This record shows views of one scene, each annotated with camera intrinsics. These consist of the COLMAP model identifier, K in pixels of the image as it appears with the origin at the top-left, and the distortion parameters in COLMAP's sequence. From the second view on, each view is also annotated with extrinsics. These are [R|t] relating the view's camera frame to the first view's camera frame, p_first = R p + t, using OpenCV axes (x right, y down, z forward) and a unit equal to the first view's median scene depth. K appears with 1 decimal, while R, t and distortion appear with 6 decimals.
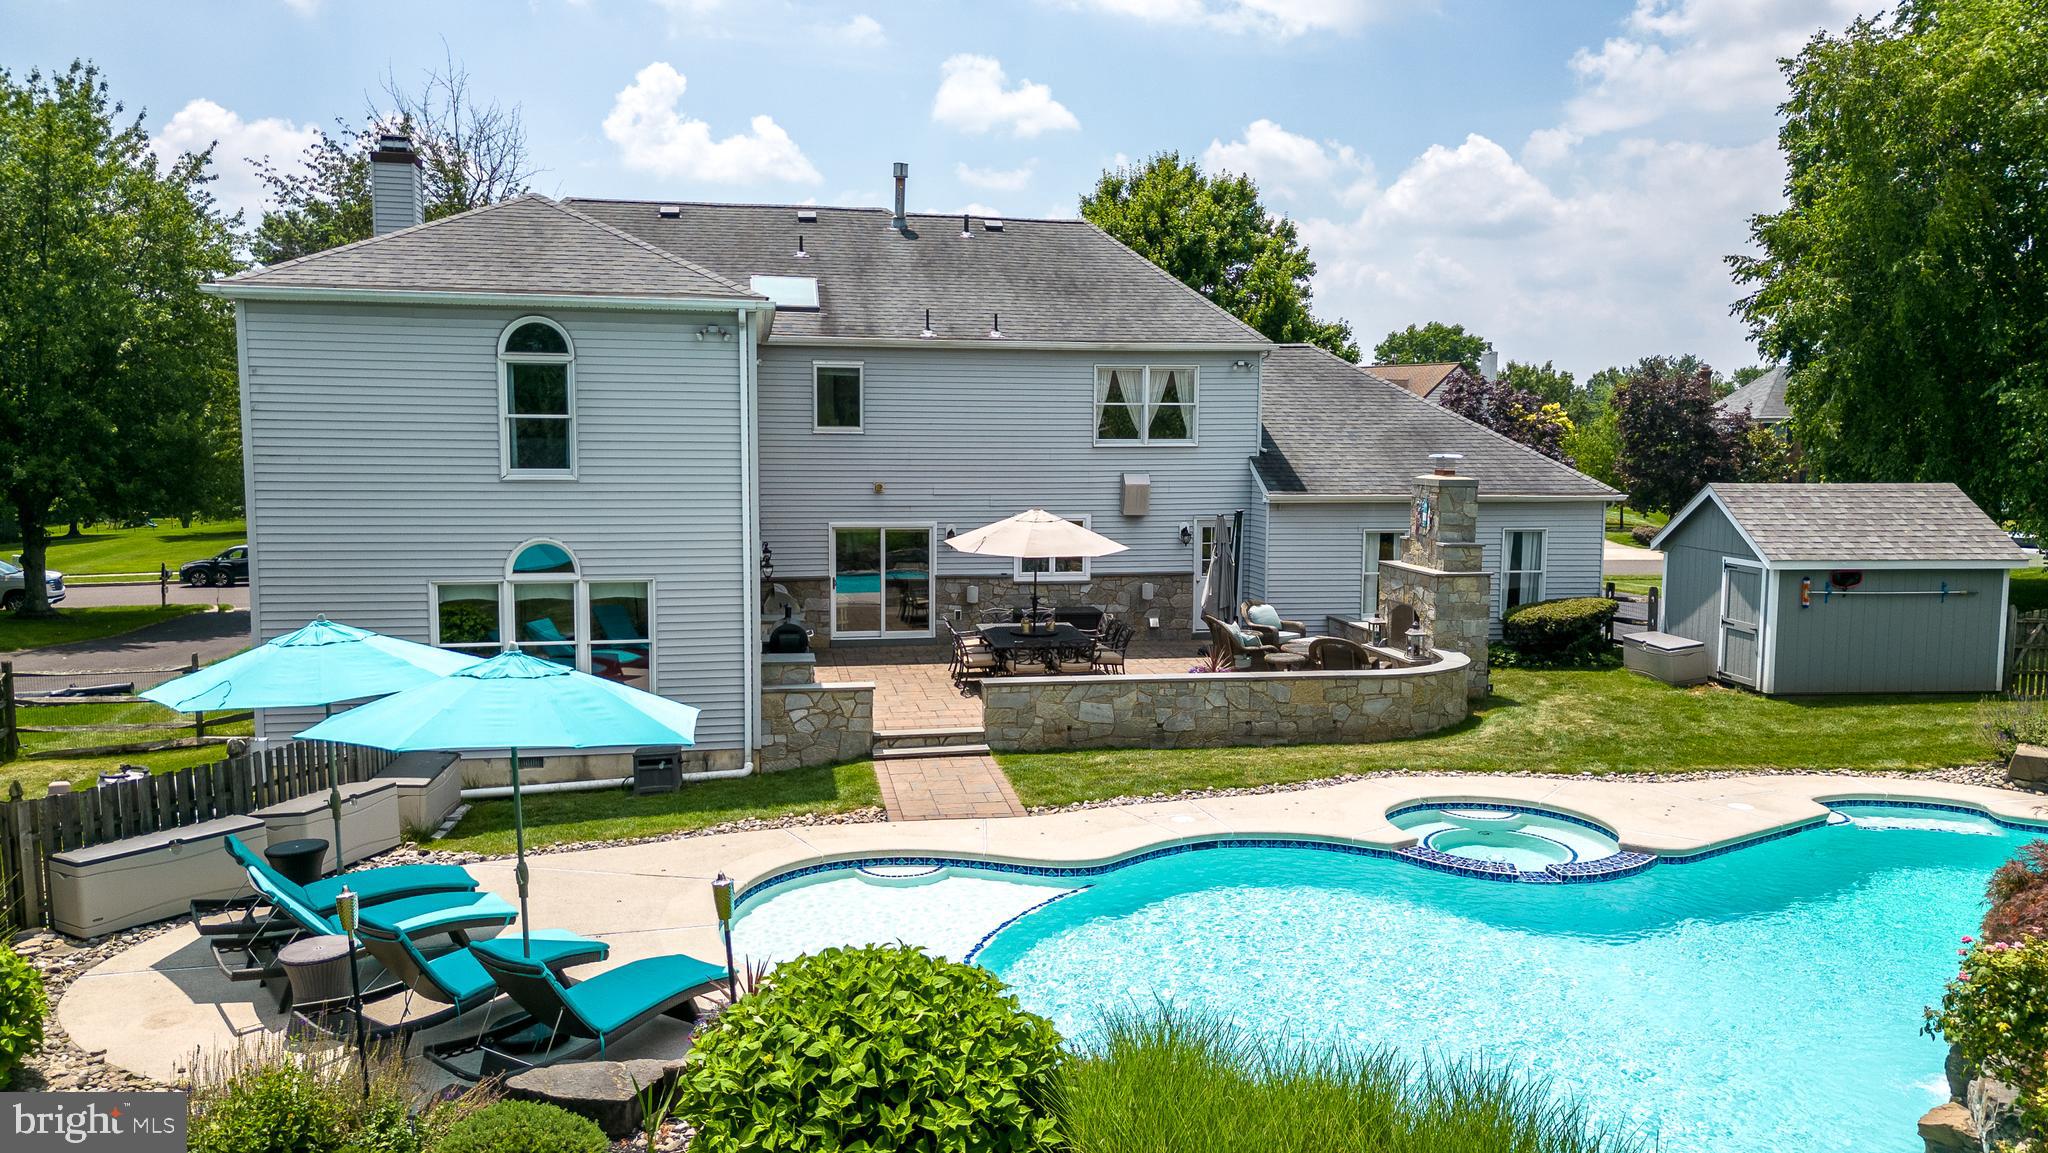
lens RADIAL K [[1446.0, 0, 1017.2], [0, 1446.0, 560.6], [0, 0, 1]] dist [0.073215, -0.078991]
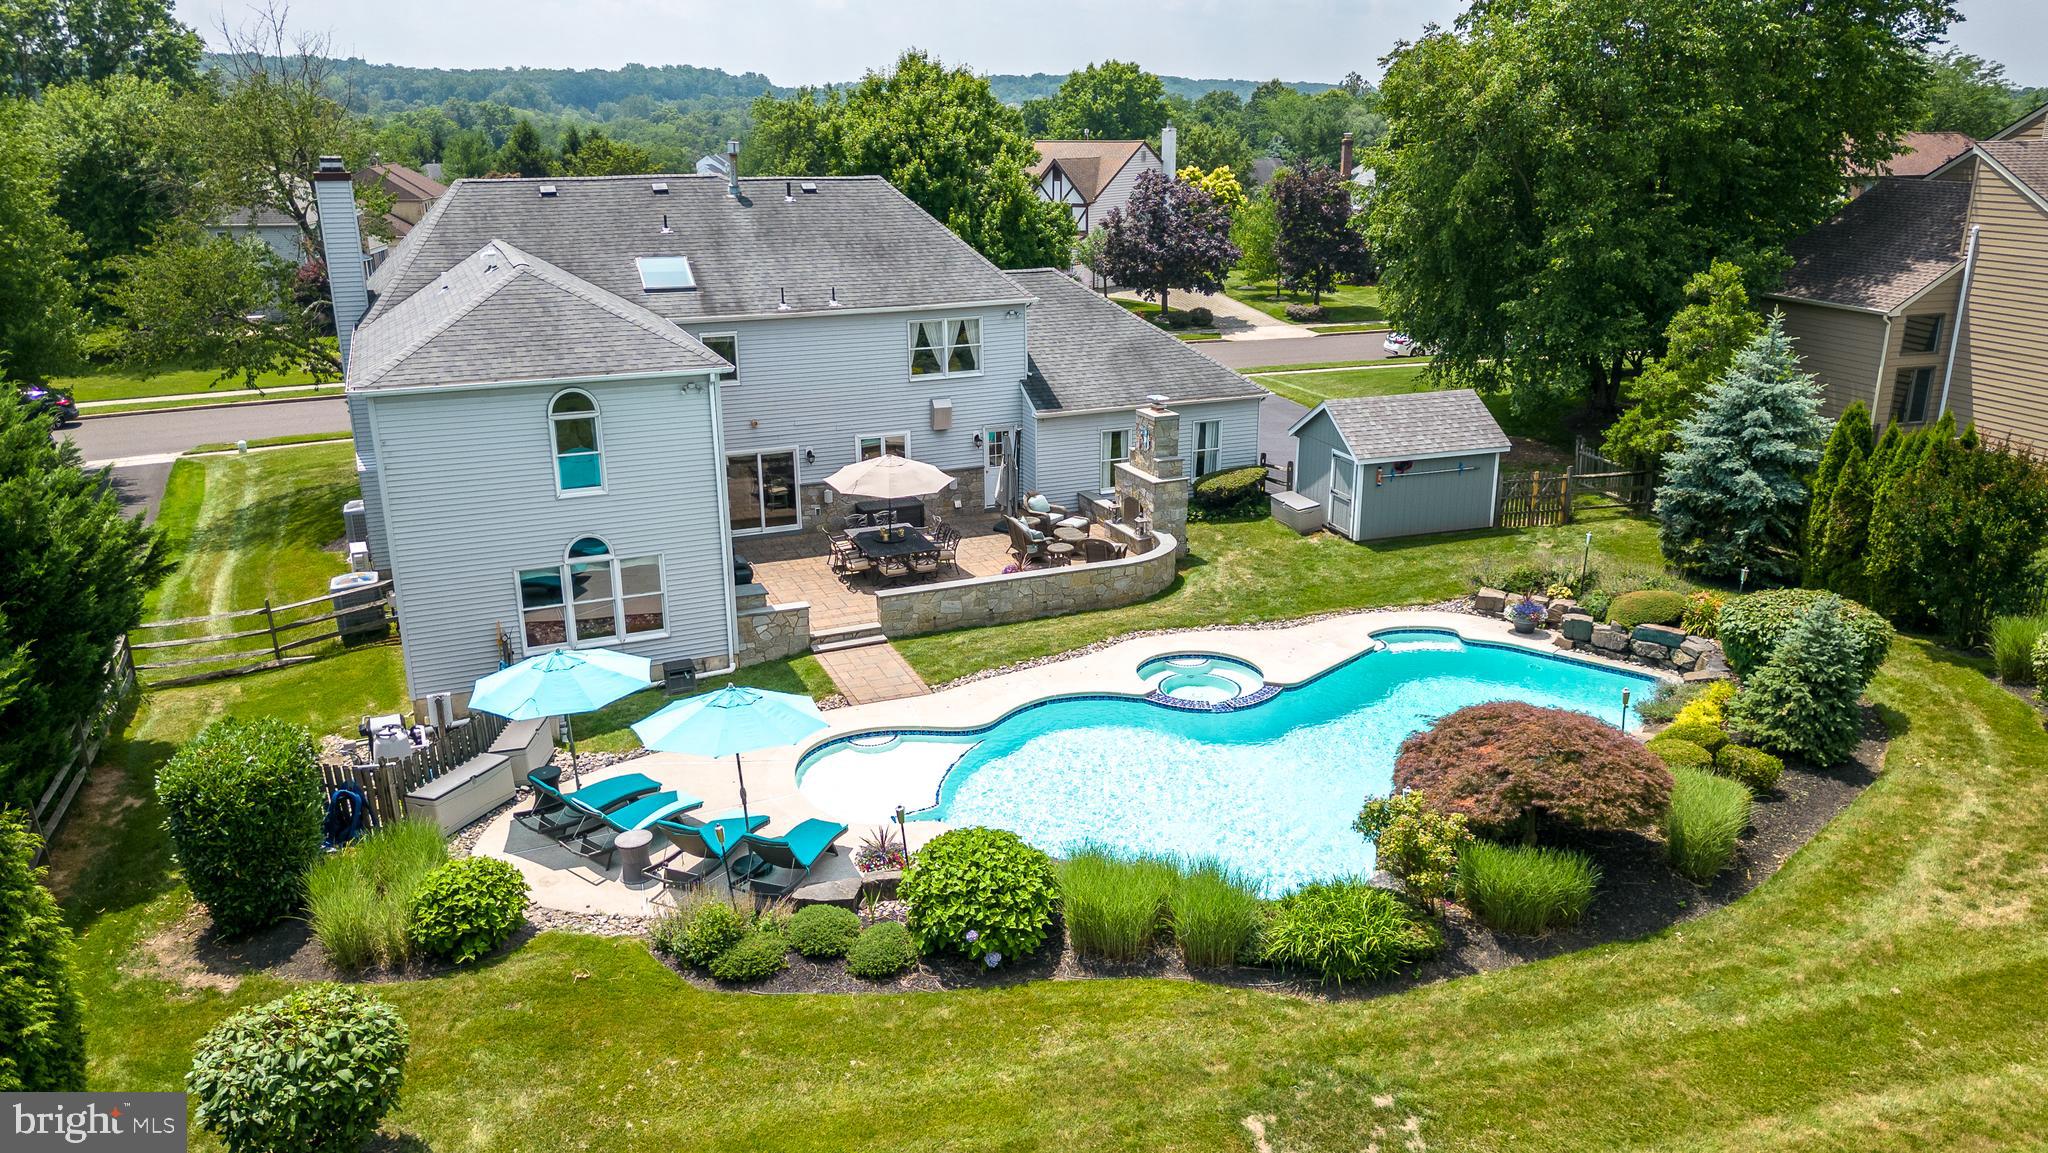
lens RADIAL K [[1446.0, 0, 1017.2], [0, 1446.0, 560.6], [0, 0, 1]] dist [0.073215, -0.078991]
pose [[0.976339, -0.076612, 0.202219, -0.179596], [0.033808, 0.977717, 0.207187, -0.253925], [-0.213586, -0.195448, 0.957174, -0.471192]]
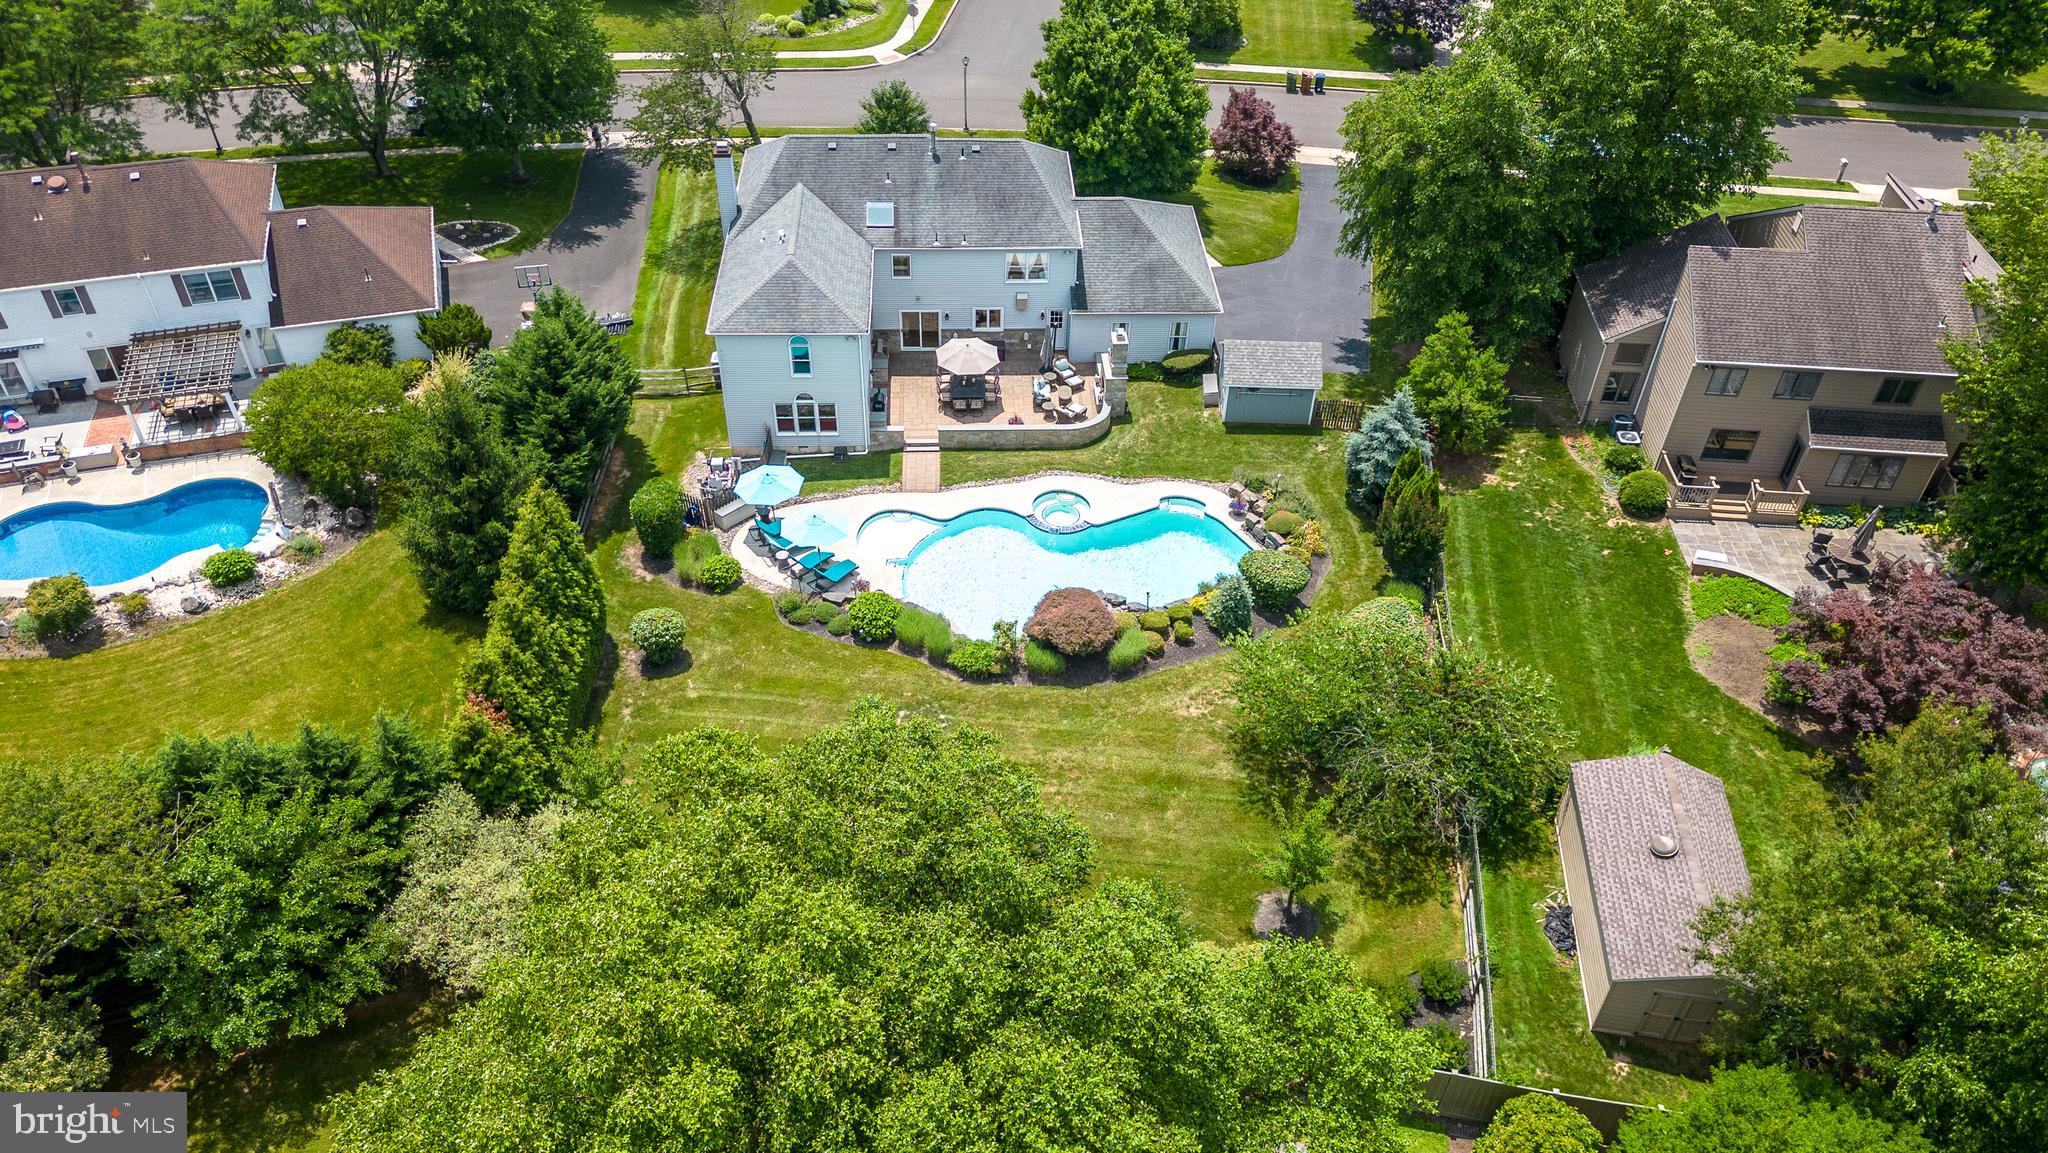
lens RADIAL K [[1433.6, 0, 1024.0], [0, 1433.6, 576.5], [0, 0, 1]] dist [0.090704, -0.178144]
pose [[0.991899, 0.094491, -0.084903, 0.450011], [-0.028570, 0.817172, 0.575685, -1.431494], [0.123778, -0.568595, 0.813252, -1.689011]]
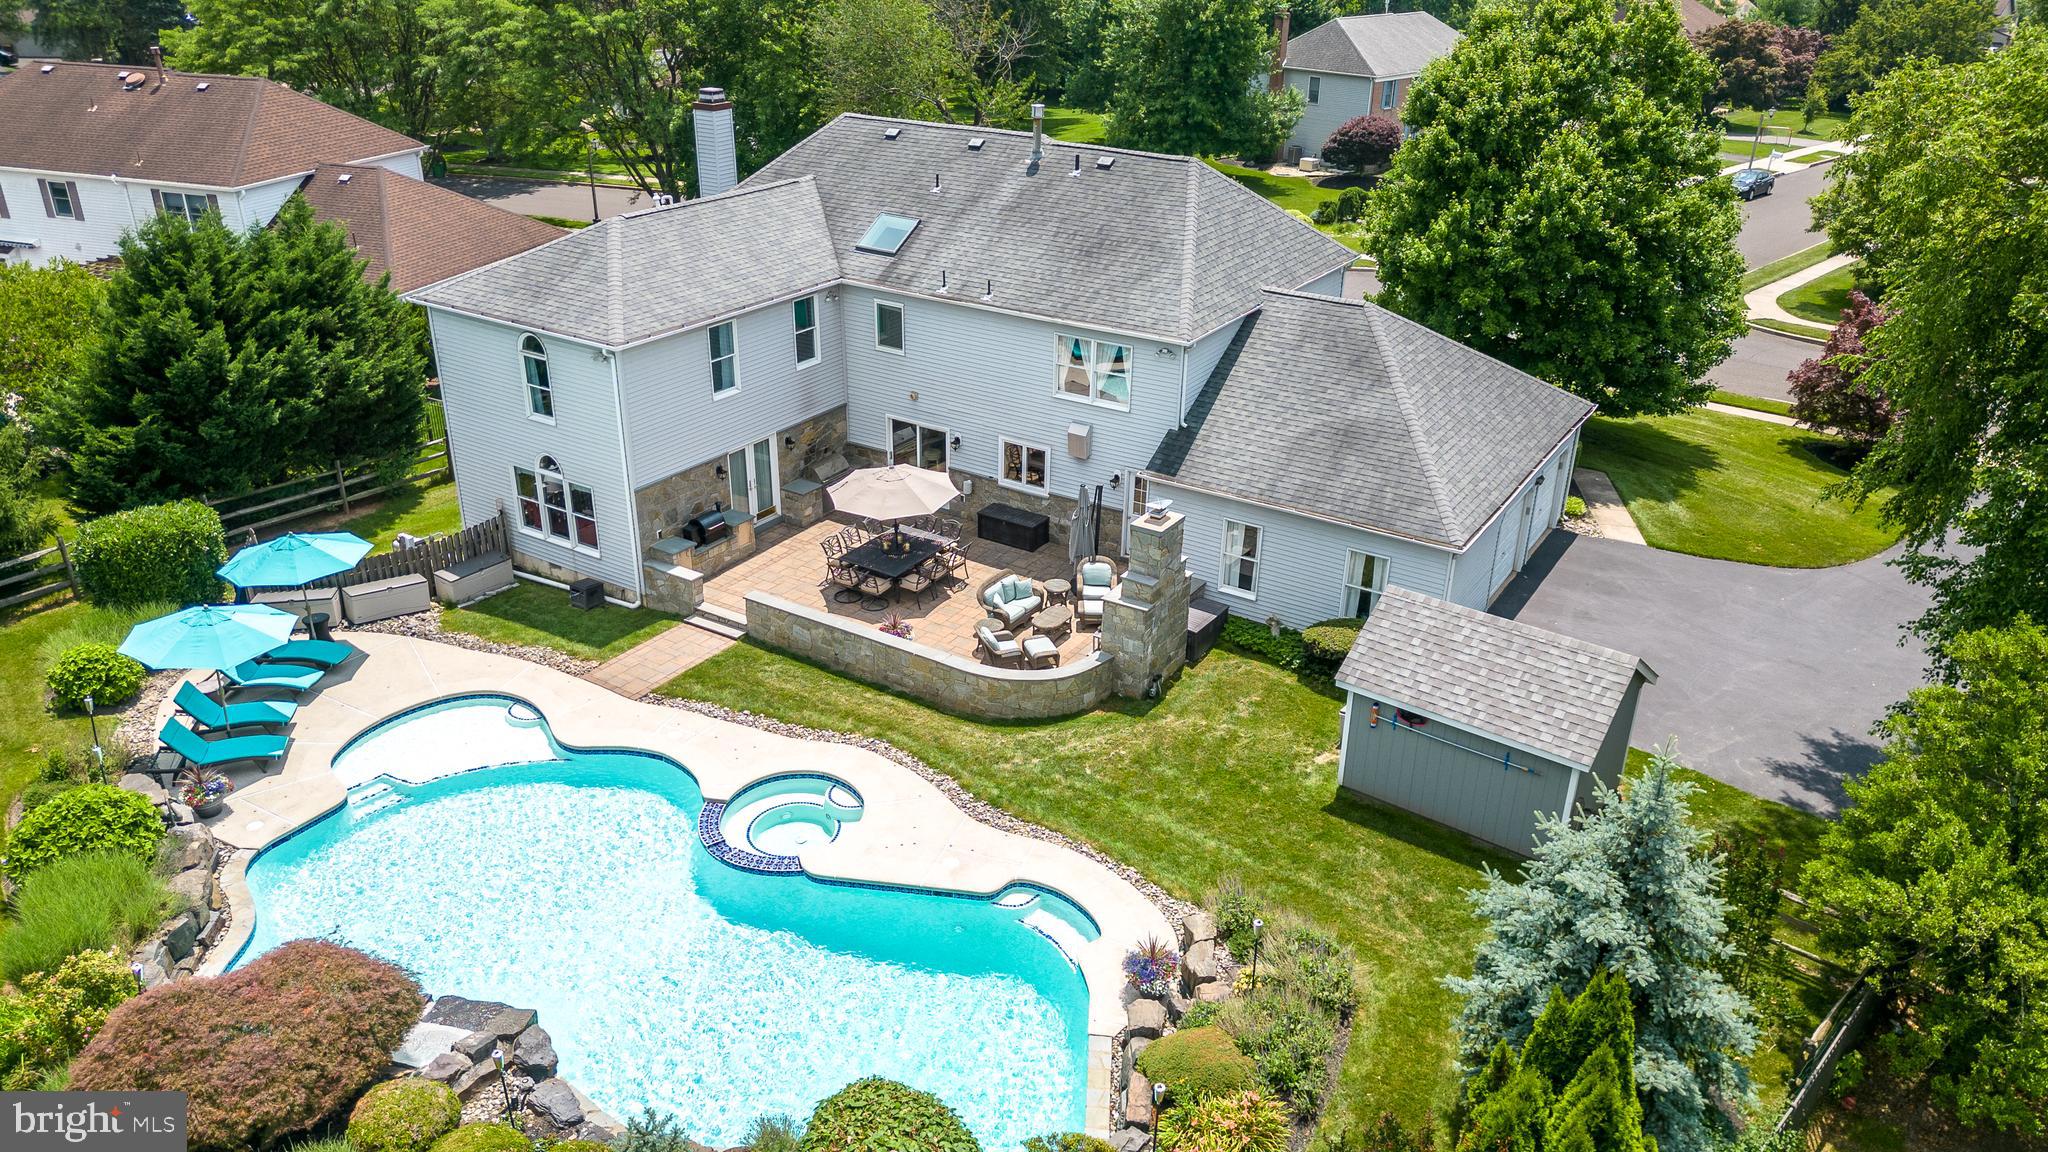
lens RADIAL K [[1446.0, 0, 1017.2], [0, 1446.0, 560.1], [0, 0, 1]] dist [0.073215, -0.078991]
pose [[0.732814, 0.289205, -0.615909, 1.102007], [-0.073033, 0.933380, 0.351380, -0.503246], [0.676498, -0.212514, 0.705116, 0.096902]]
